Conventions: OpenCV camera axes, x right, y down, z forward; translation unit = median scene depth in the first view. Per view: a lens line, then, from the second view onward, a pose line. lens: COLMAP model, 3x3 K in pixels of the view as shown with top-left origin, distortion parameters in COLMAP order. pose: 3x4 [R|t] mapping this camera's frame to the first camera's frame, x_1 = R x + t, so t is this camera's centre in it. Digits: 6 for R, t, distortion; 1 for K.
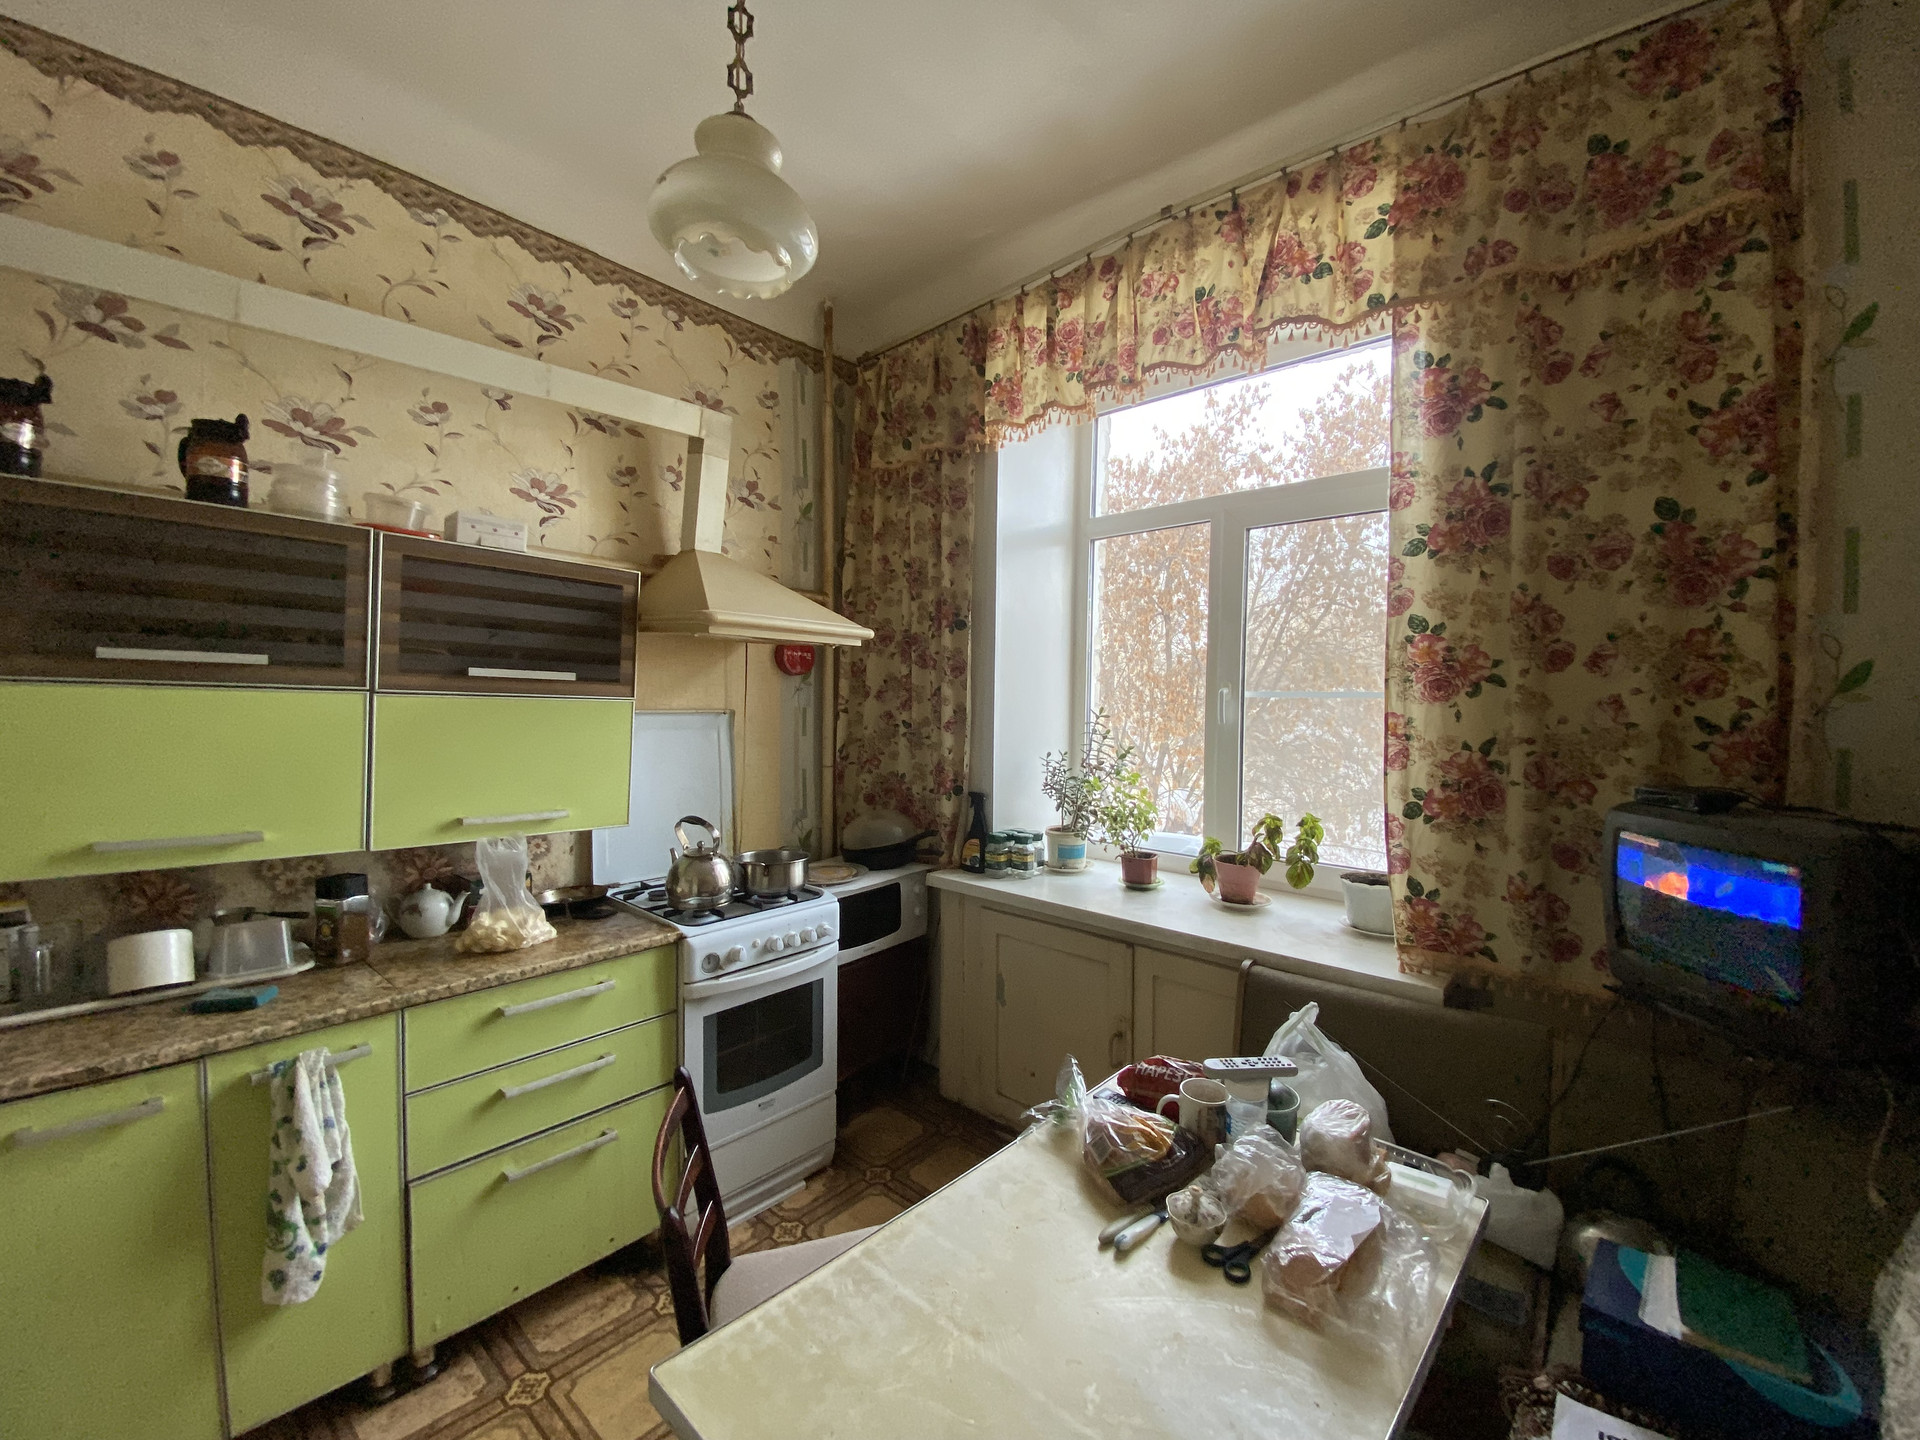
lens RADIAL K [[785.3, 0, 962.5], [0, 785.3, 712.2], [0, 0, 1]] dist [-0.000663, -0.008017]
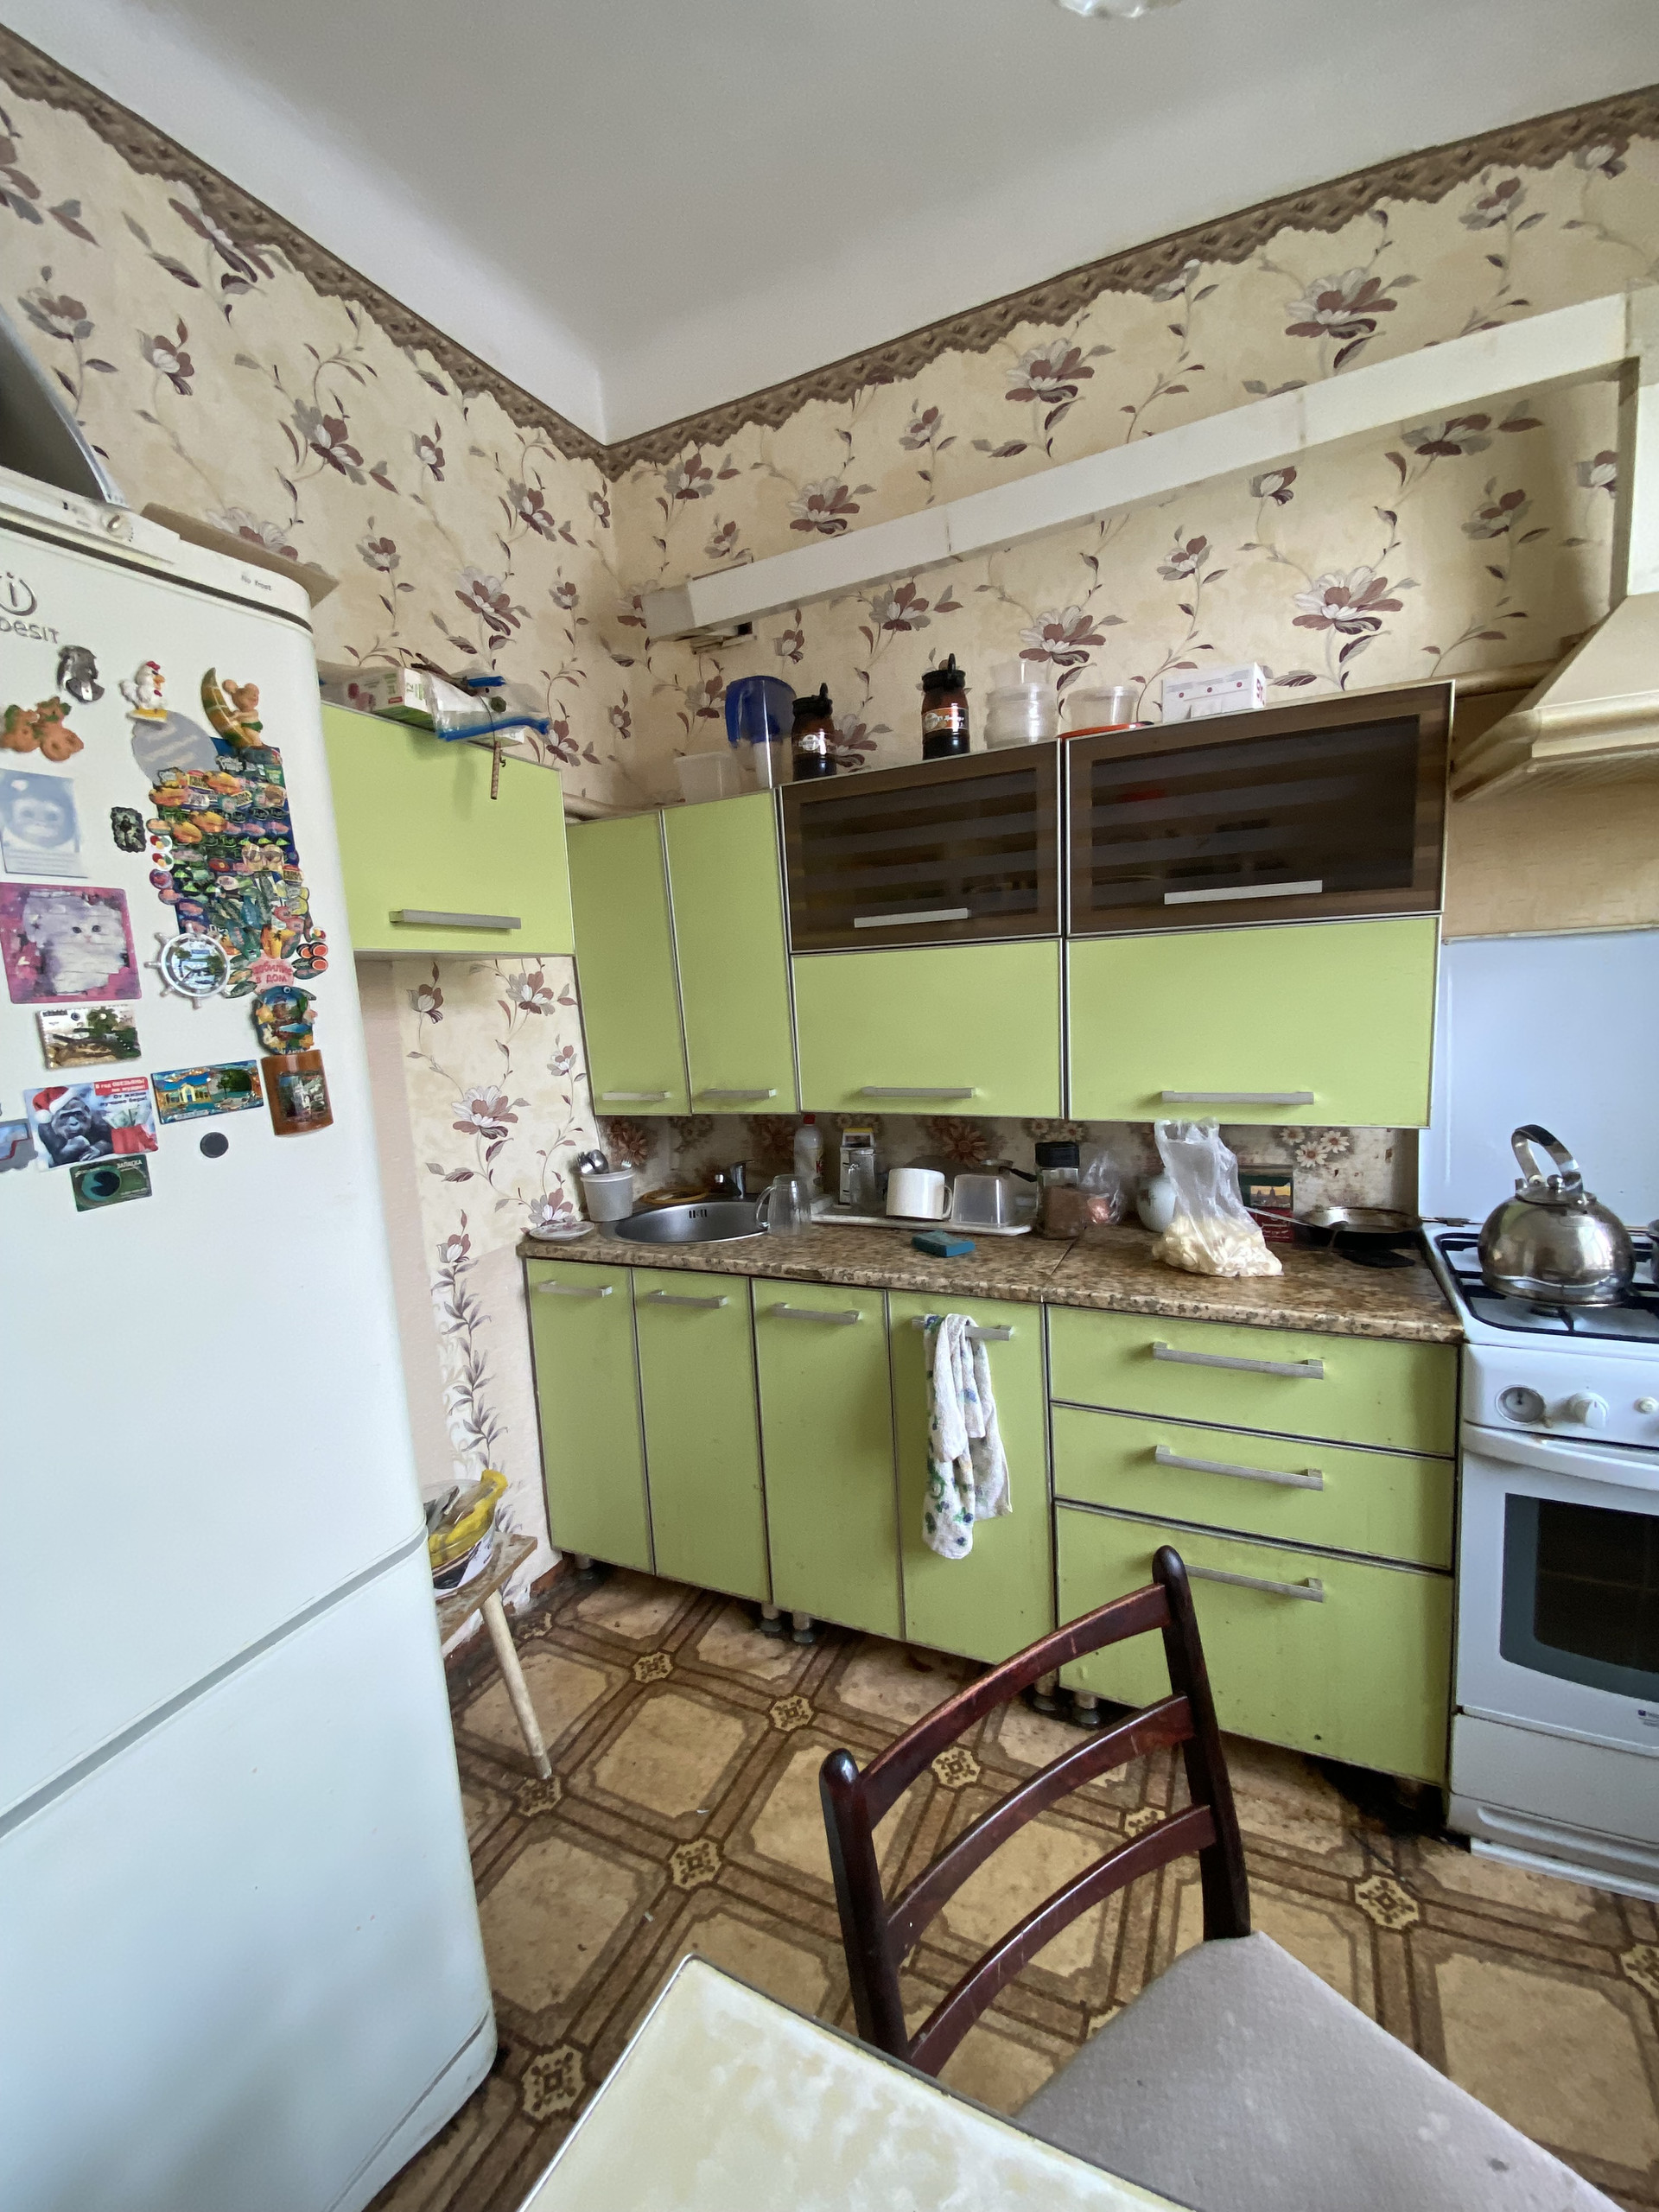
lens RADIAL K [[904.7, 0, 827.5], [0, 904.7, 1100.4], [0, 0, 1]] dist [-0.000663, -0.008017]
pose [[0.257619, 0.089361, -0.962106, 0.146504], [0.044832, 0.993536, 0.104285, 0.039905], [0.965206, -0.069999, 0.251947, 0.494526]]
